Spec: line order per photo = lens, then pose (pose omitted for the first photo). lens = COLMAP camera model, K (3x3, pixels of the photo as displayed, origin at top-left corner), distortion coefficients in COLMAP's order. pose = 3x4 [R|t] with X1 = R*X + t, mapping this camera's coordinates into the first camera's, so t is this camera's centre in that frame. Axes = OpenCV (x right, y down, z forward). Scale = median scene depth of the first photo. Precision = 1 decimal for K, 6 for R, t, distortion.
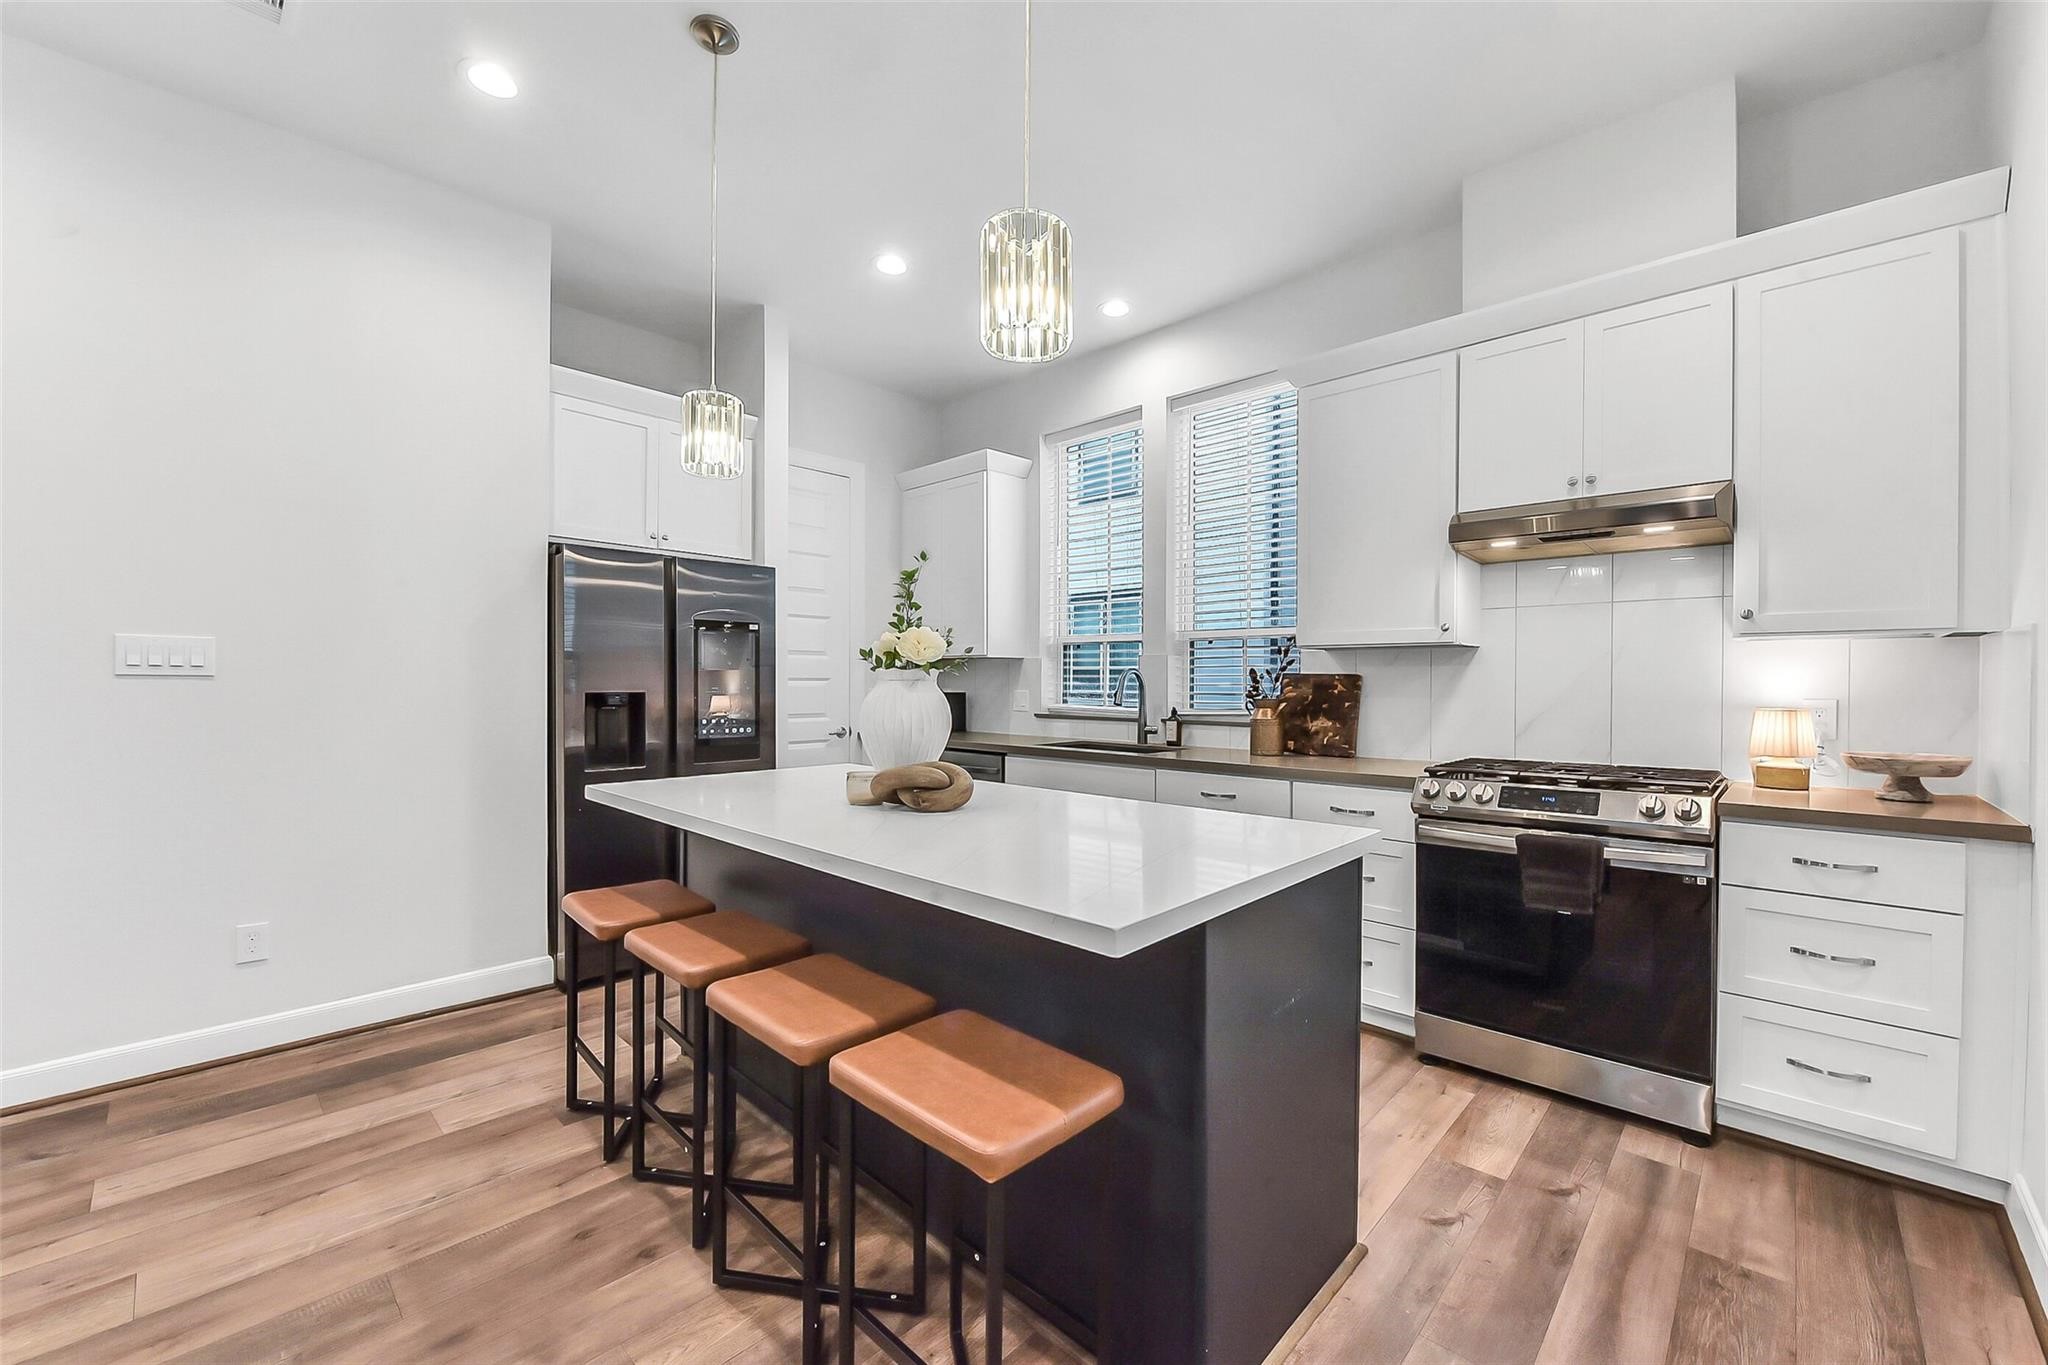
lens RADIAL K [[809.2, 0, 1032.2], [0, 809.2, 689.6], [0, 0, 1]] dist [-0.014048, -0.001590]
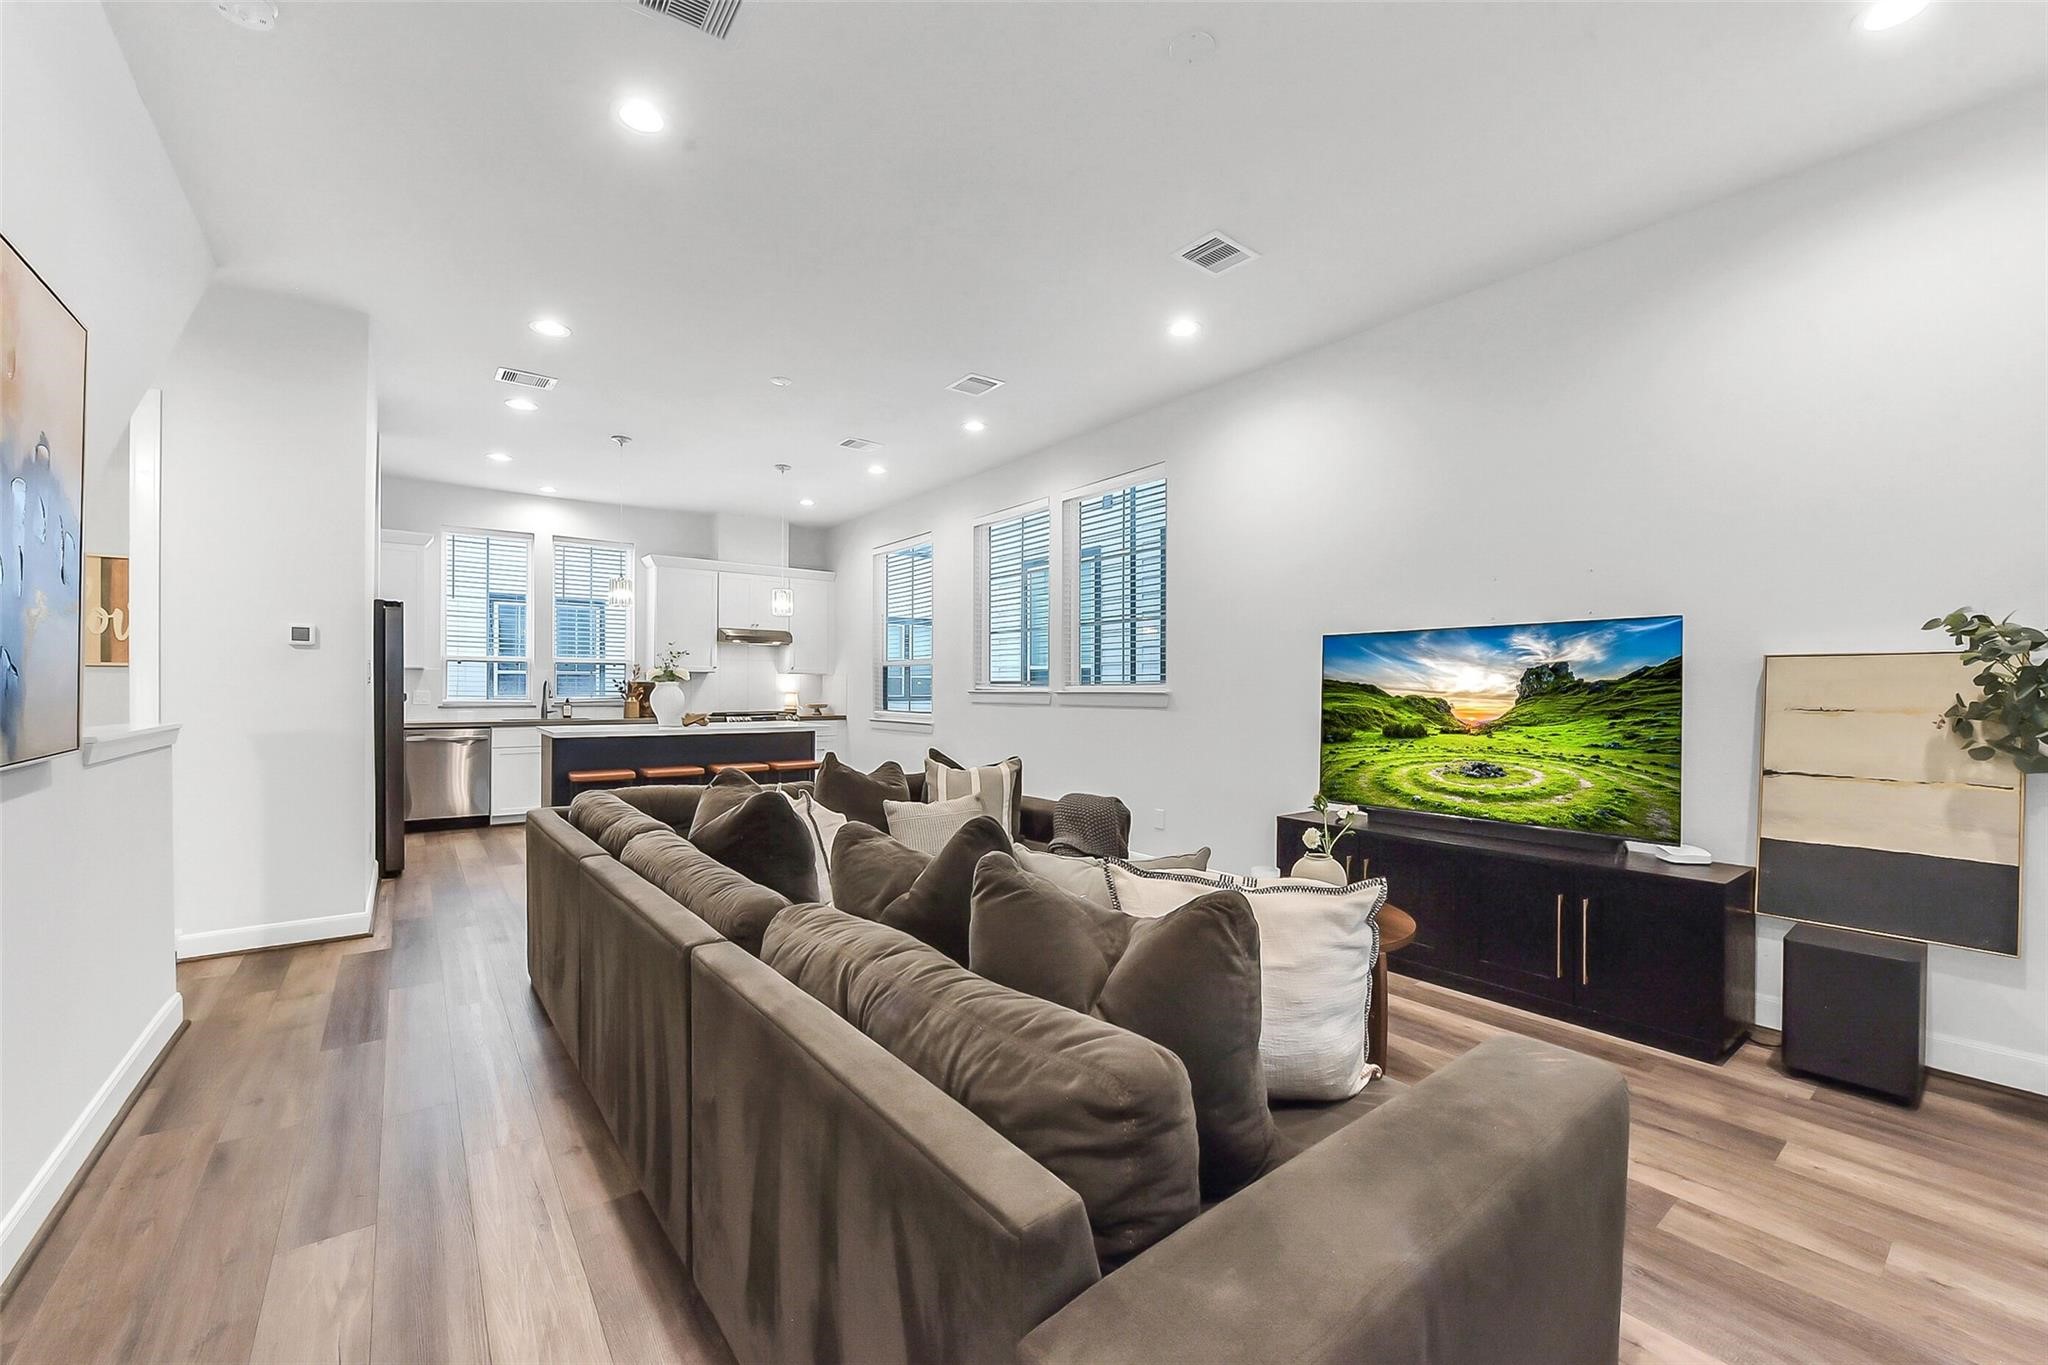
lens RADIAL K [[809.2, 0, 1039.3], [0, 809.2, 686.3], [0, 0, 1]] dist [-0.014048, -0.001590]
pose [[0.149072, -0.002233, 0.988824, -2.360303], [0.004881, 0.999987, 0.001522, -0.006726], [-0.988814, 0.004600, 0.149081, -0.631022]]
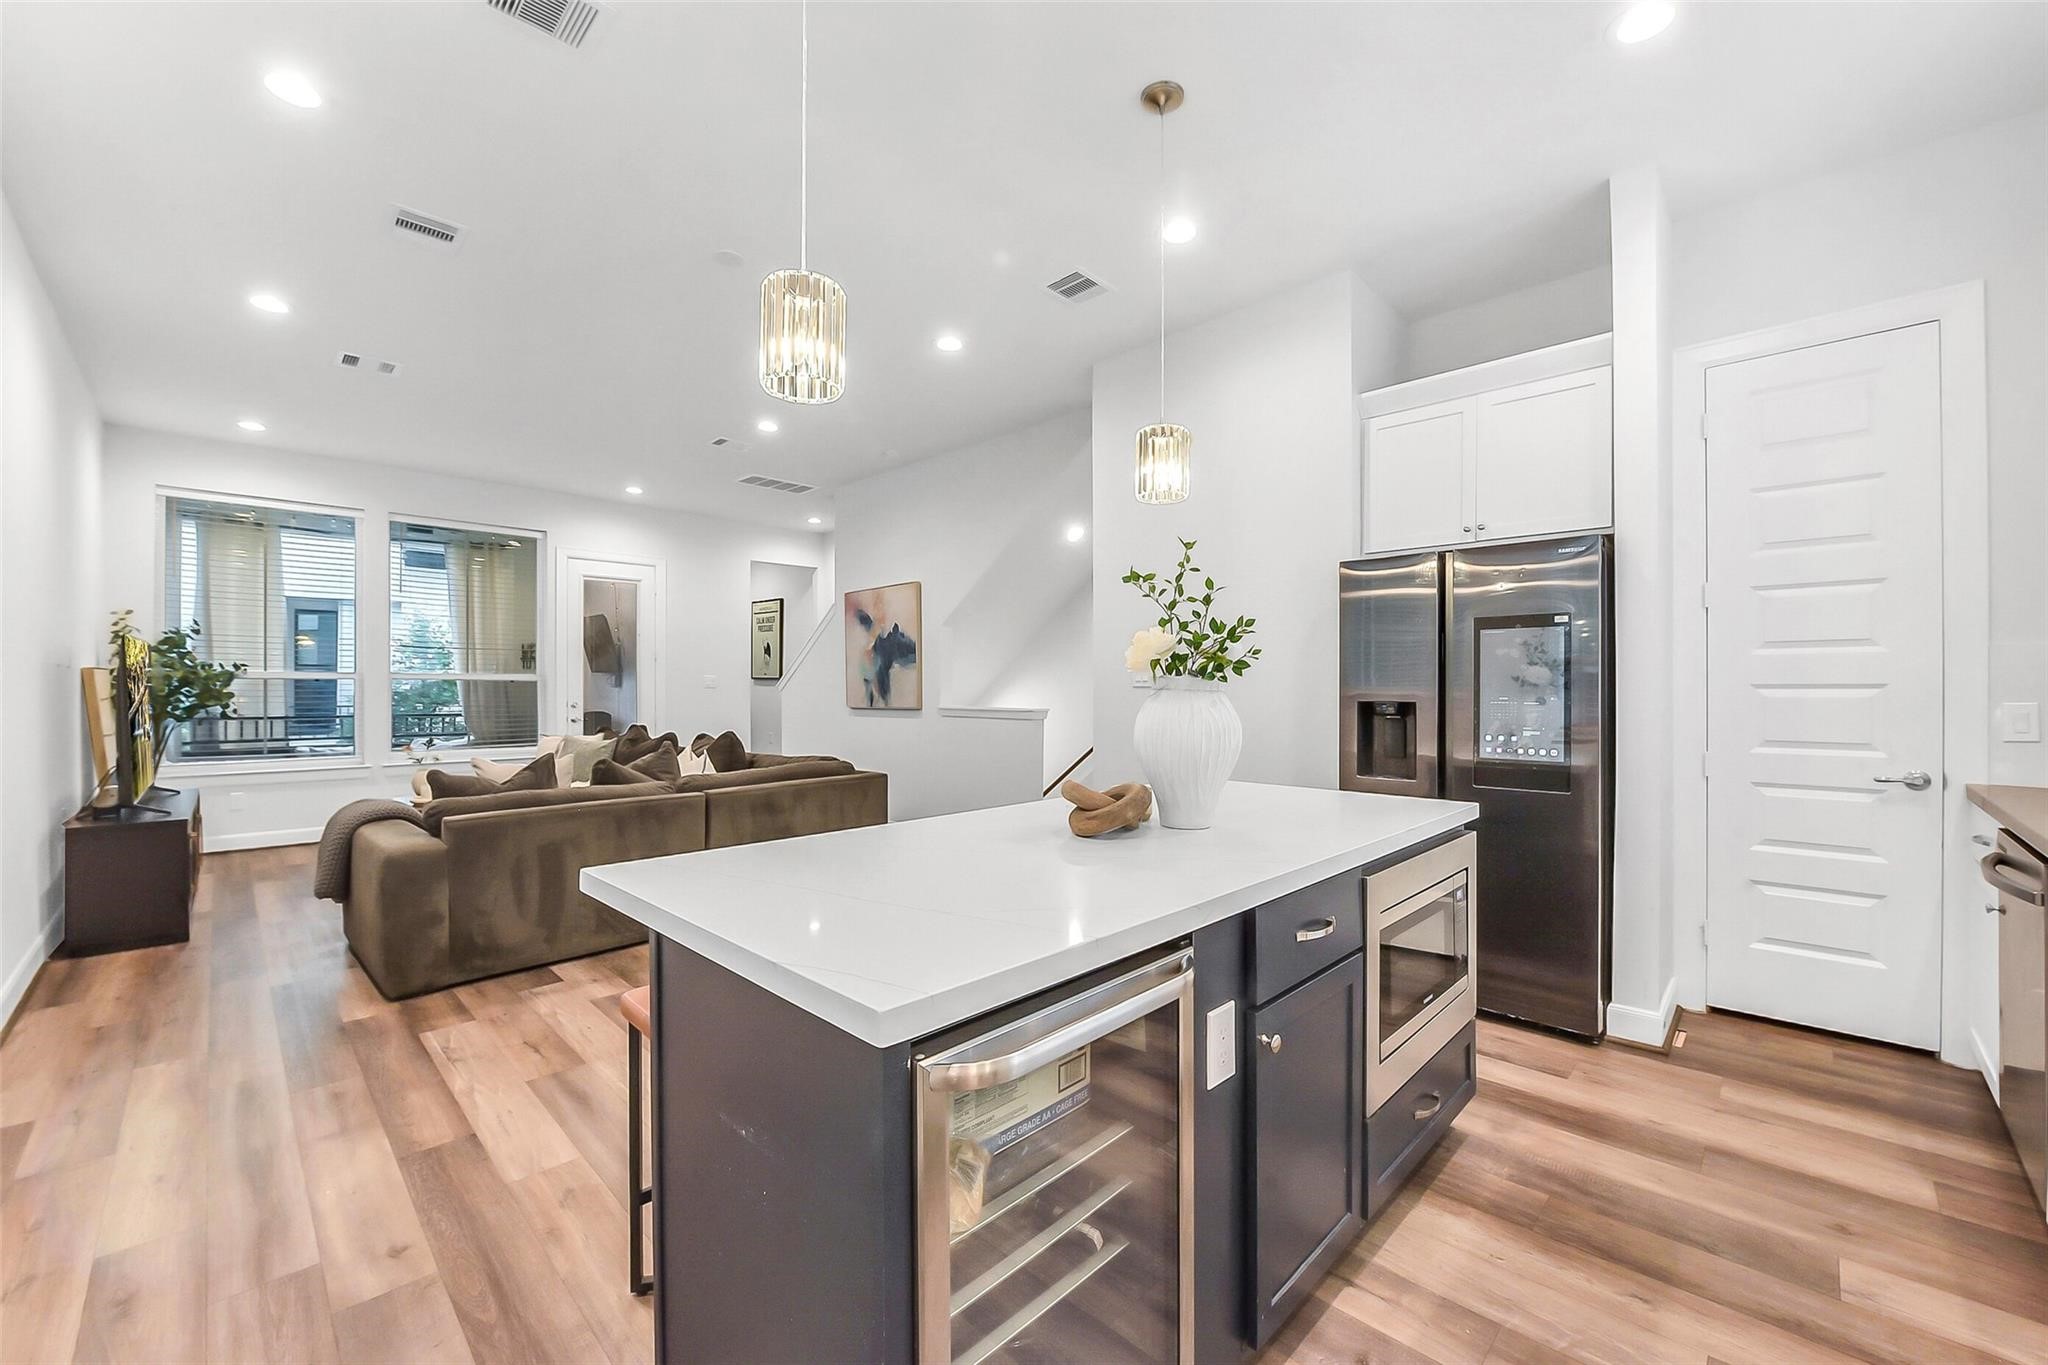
lens RADIAL K [[809.2, 0, 1038.9], [0, 809.2, 692.3], [0, 0, 1]] dist [-0.014048, -0.001590]
pose [[-0.017988, 0.000236, -0.999838, 0.591365], [-0.008744, 0.999962, 0.000393, -0.005235], [0.999800, 0.008750, -0.017985, 0.719764]]
